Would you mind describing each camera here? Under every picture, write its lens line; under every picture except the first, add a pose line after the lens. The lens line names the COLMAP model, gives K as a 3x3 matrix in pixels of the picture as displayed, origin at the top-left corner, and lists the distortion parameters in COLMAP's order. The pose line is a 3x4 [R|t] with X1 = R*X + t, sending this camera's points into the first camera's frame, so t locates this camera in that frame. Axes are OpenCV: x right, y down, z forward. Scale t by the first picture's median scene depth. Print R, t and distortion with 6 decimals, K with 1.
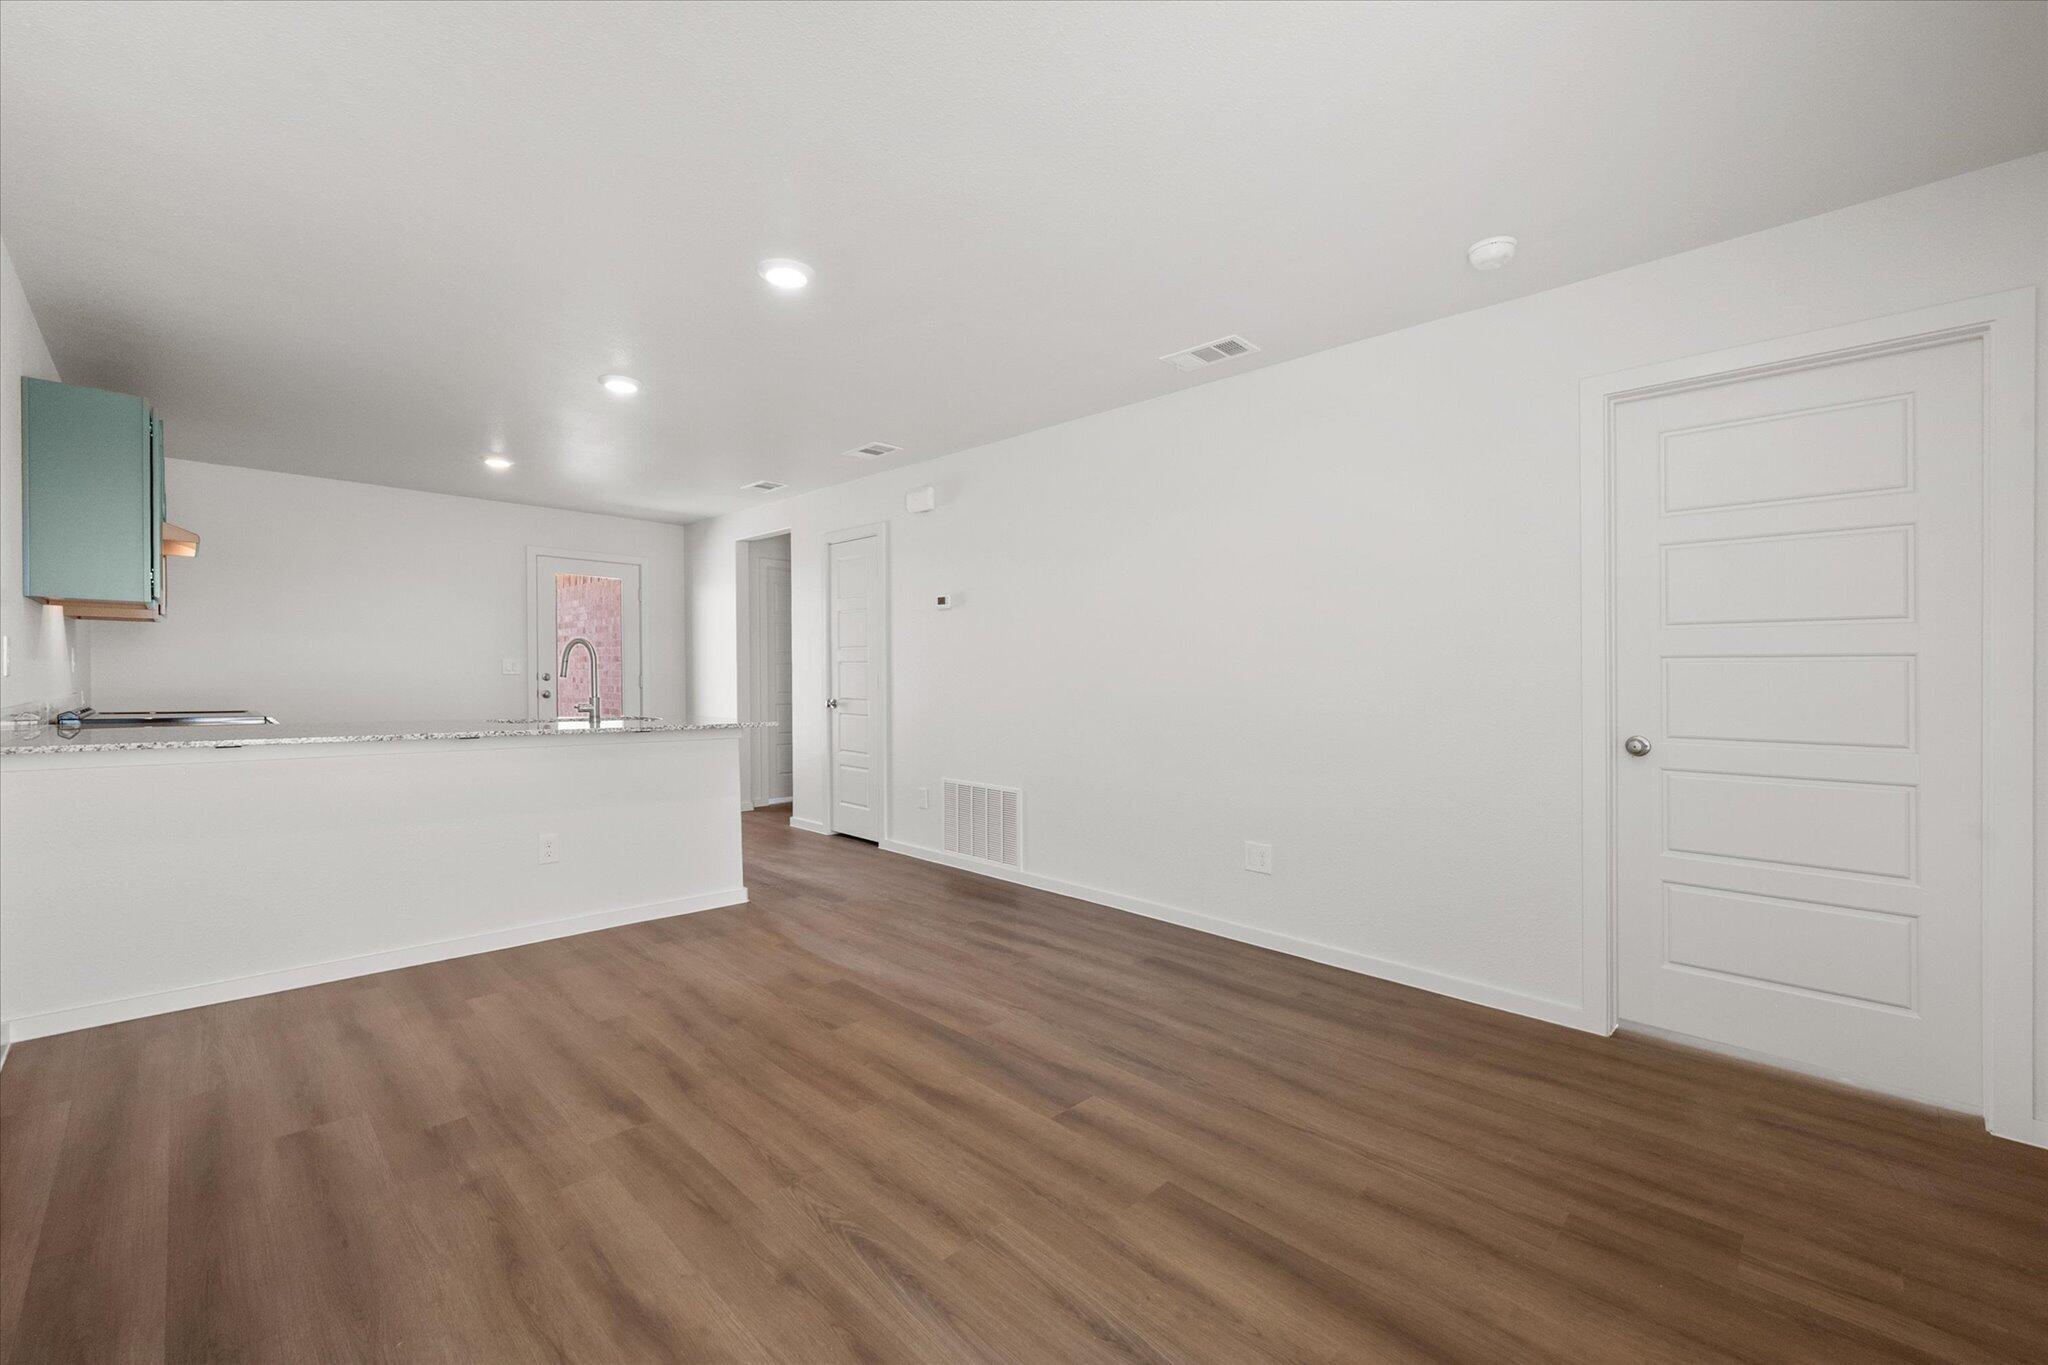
lens RADIAL K [[844.8, 0, 1020.3], [0, 844.8, 679.3], [0, 0, 1]] dist [0.002820, 0.000222]
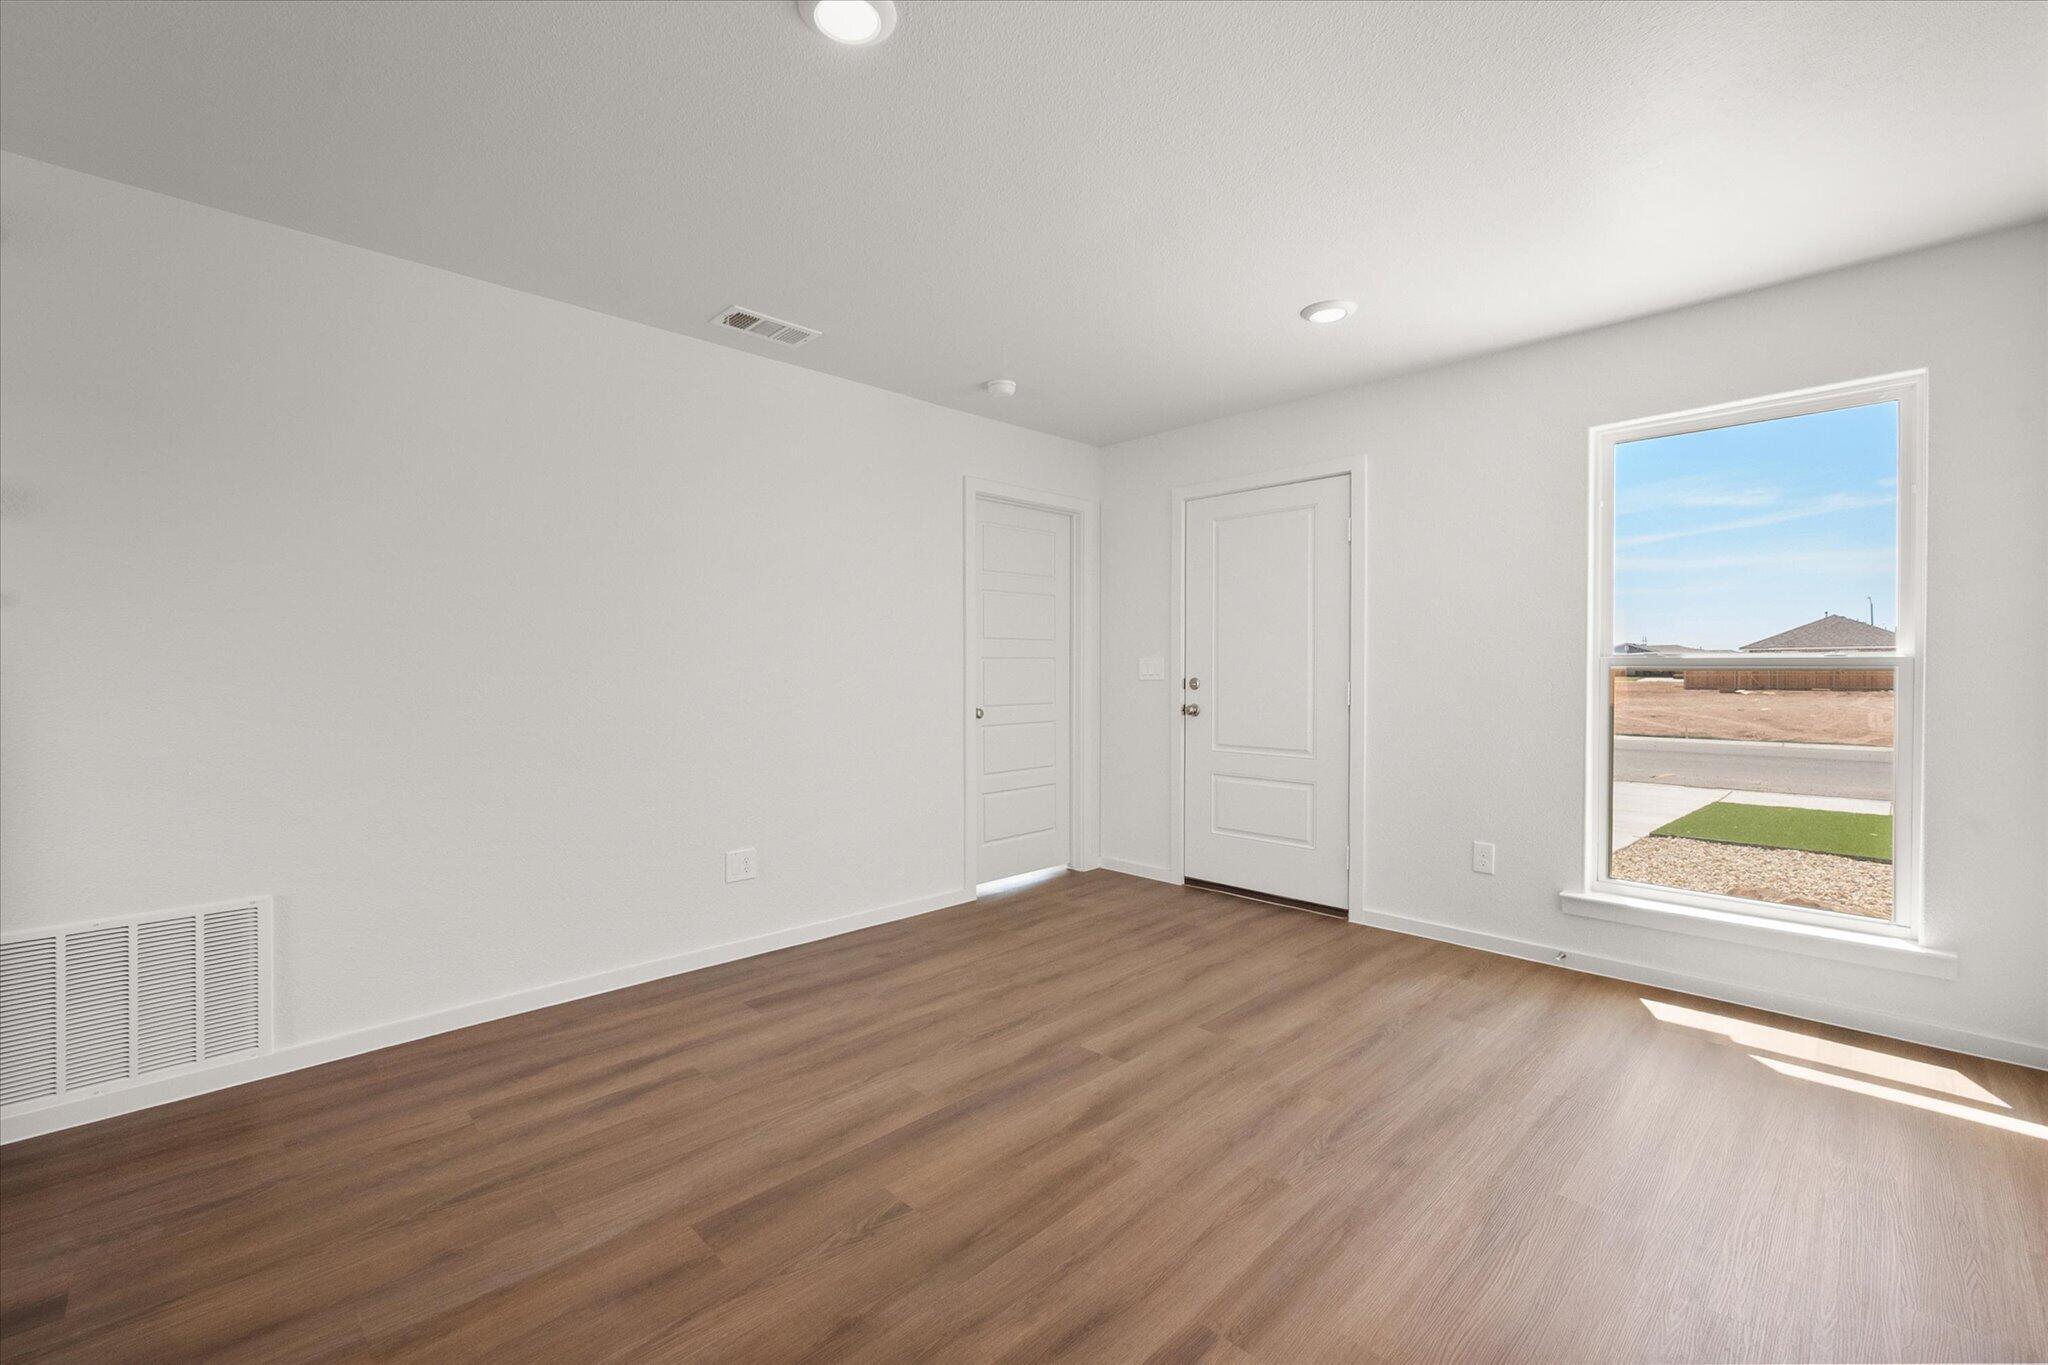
lens RADIAL K [[855.6, 0, 1026.6], [0, 855.6, 667.1], [0, 0, 1]] dist [0.001545, 0.000213]
pose [[0.007210, -0.005992, 0.999956, -0.790257], [0.007519, 0.999954, 0.005938, -0.016452], [-0.999946, 0.007476, 0.007255, 0.790123]]
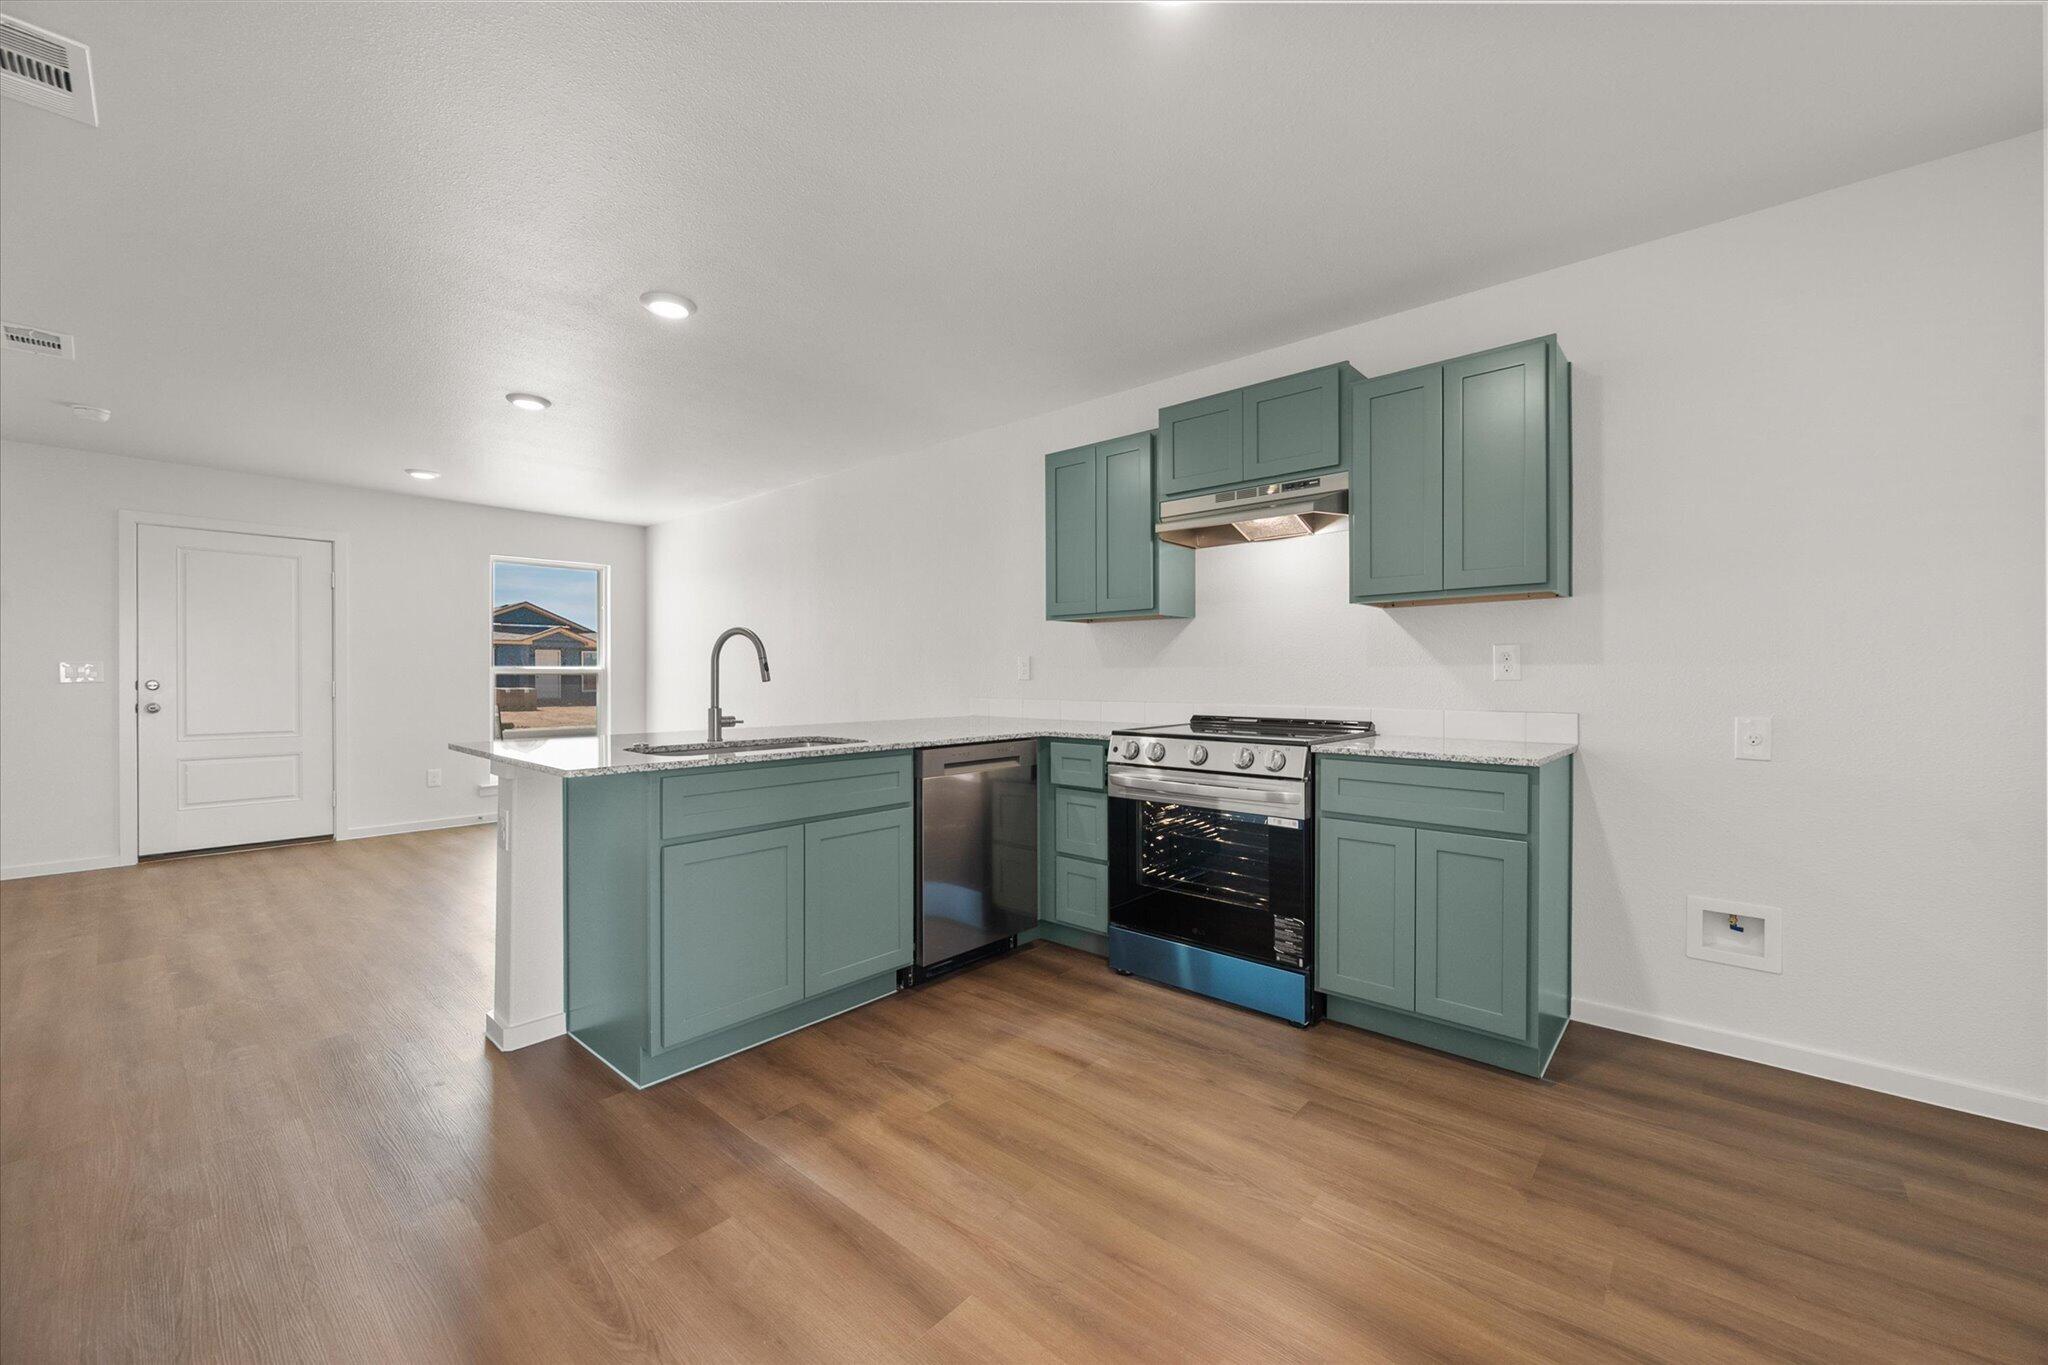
lens RADIAL K [[863.6, 0, 1021.6], [0, 863.6, 686.5], [0, 0, 1]] dist [0.026844, 0.000308]
pose [[-0.999160, -0.004088, -0.040774, -0.960825], [-0.004821, 0.999828, 0.017903, -0.013409], [0.040693, 0.018085, -0.999008, 2.340001]]
